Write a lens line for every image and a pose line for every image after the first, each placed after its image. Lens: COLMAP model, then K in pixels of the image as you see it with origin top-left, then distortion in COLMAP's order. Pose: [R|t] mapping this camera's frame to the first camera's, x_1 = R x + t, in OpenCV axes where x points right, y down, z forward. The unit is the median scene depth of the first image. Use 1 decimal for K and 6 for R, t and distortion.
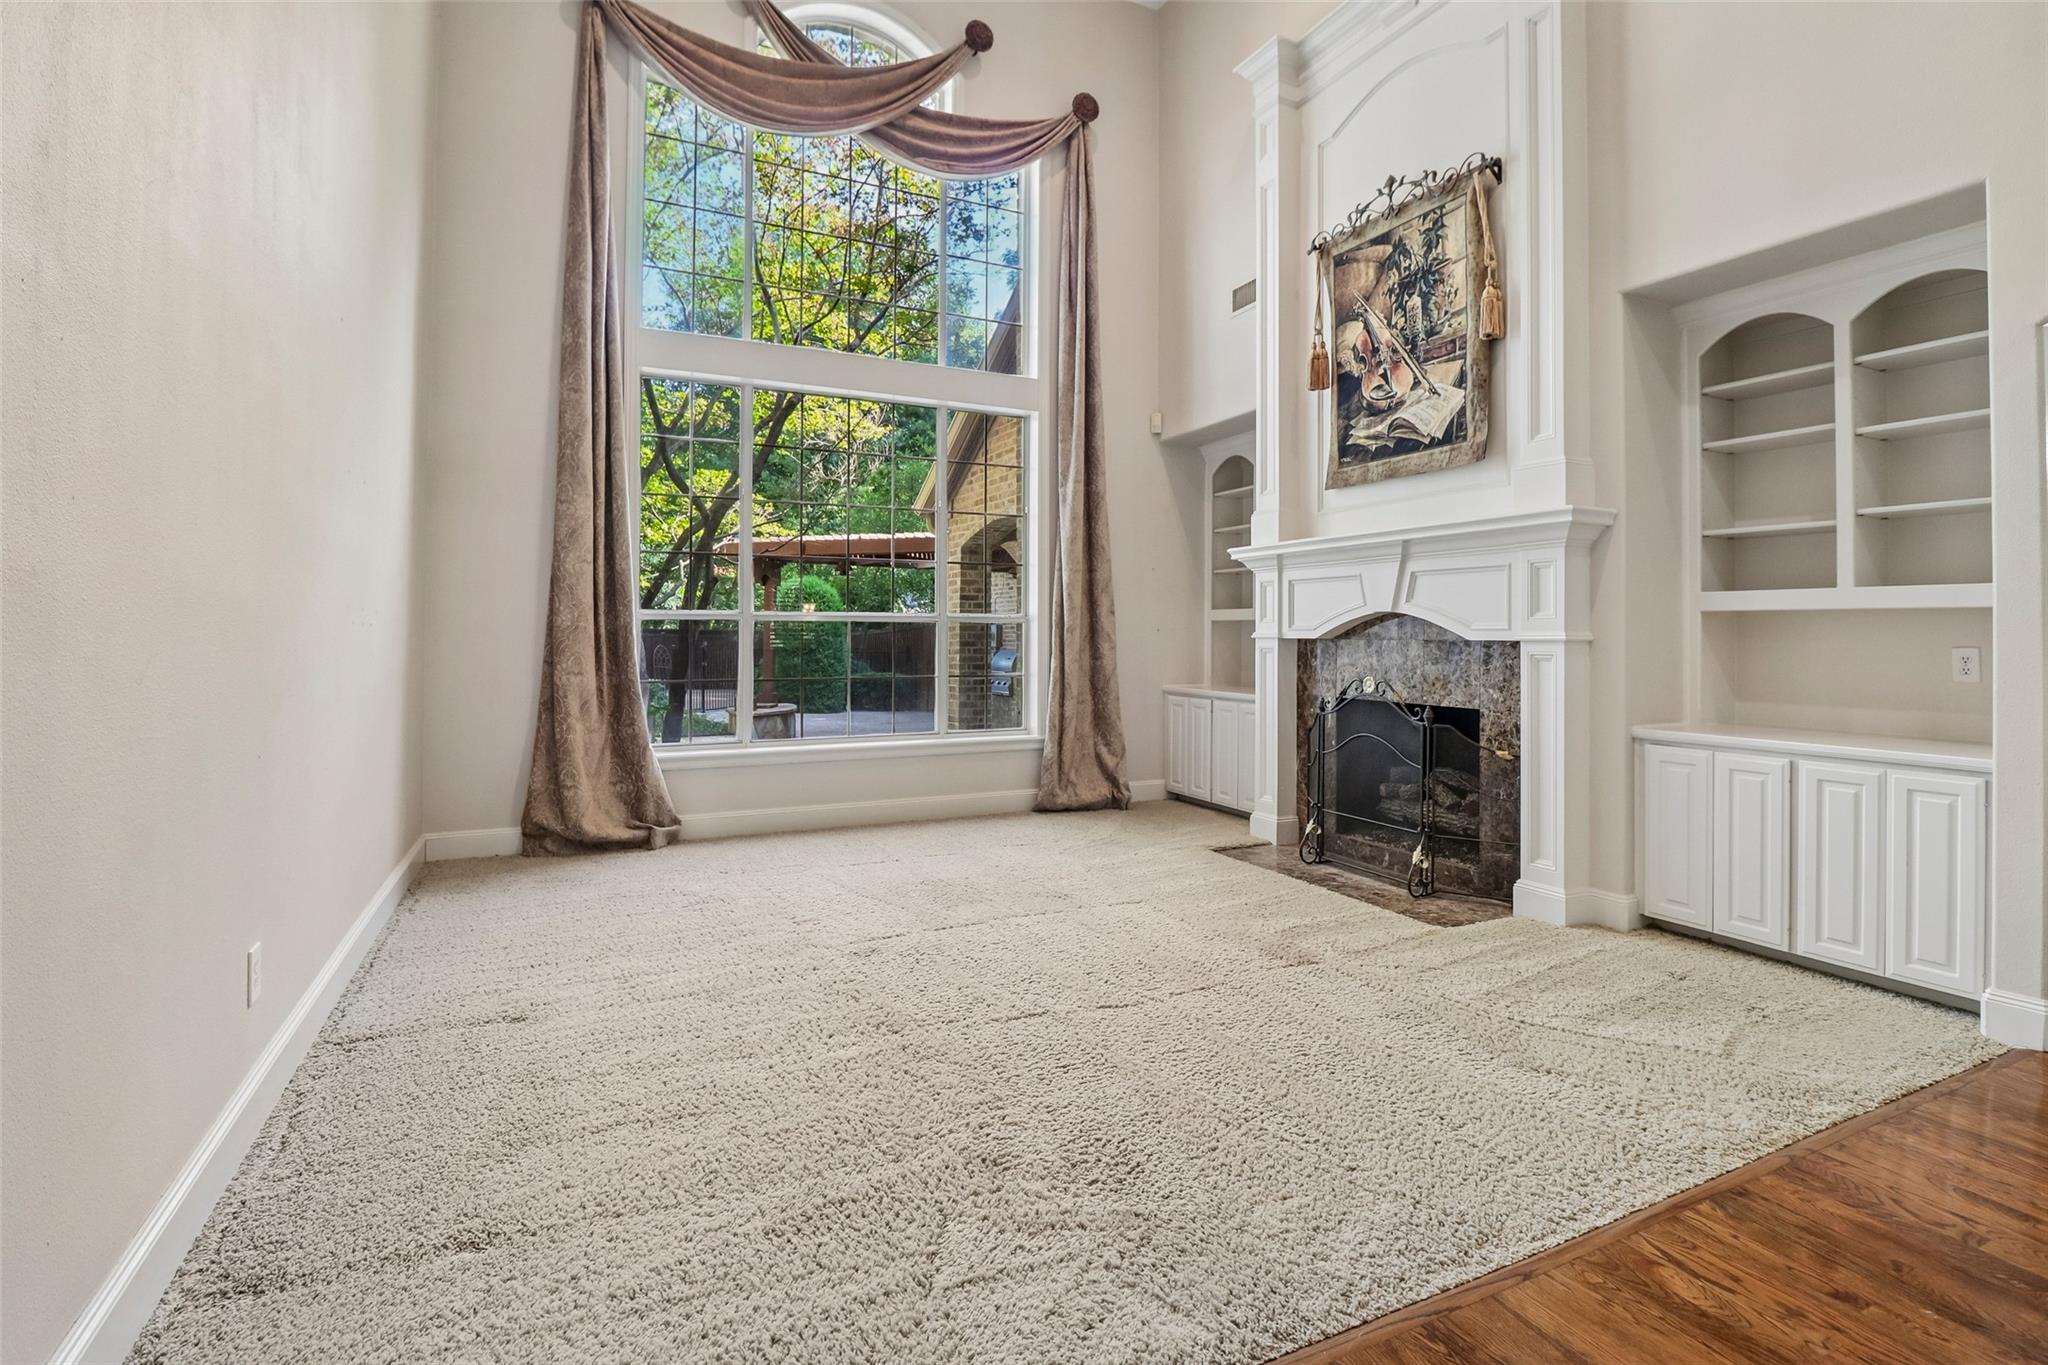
lens RADIAL K [[930.6, 0, 1018.7], [0, 930.6, 644.3], [0, 0, 1]] dist [0.001637, -0.011676]
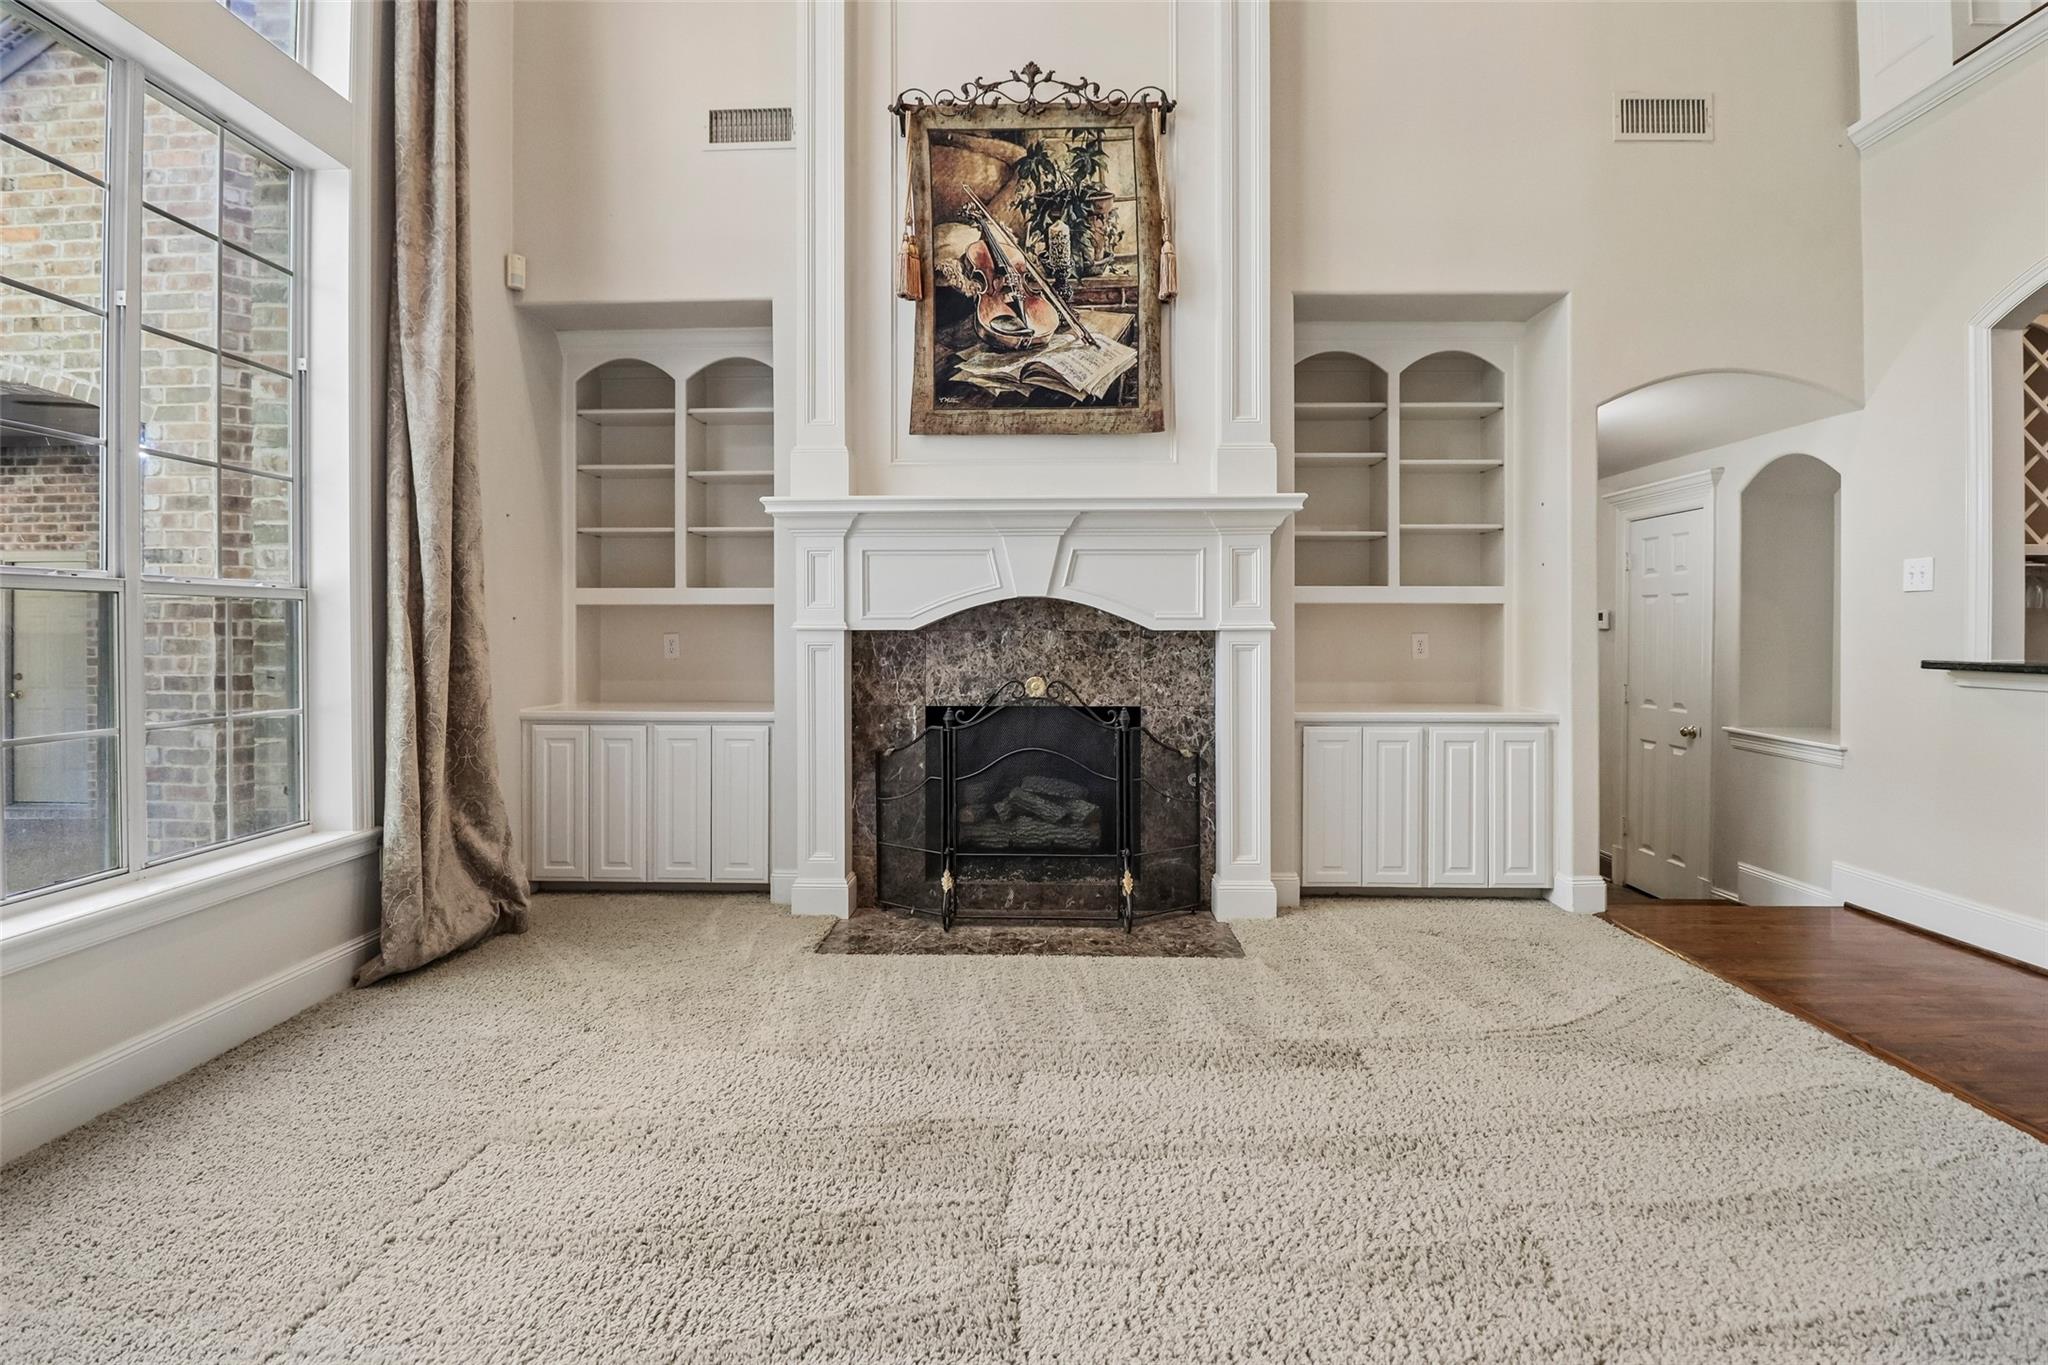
lens RADIAL K [[930.6, 0, 1018.7], [0, 930.6, 644.3], [0, 0, 1]] dist [0.001637, -0.011676]
pose [[0.466392, -0.017854, 0.884398, -0.335876], [0.011885, 0.999833, 0.013916, -0.004511], [-0.884498, 0.004021, 0.466526, 0.630221]]
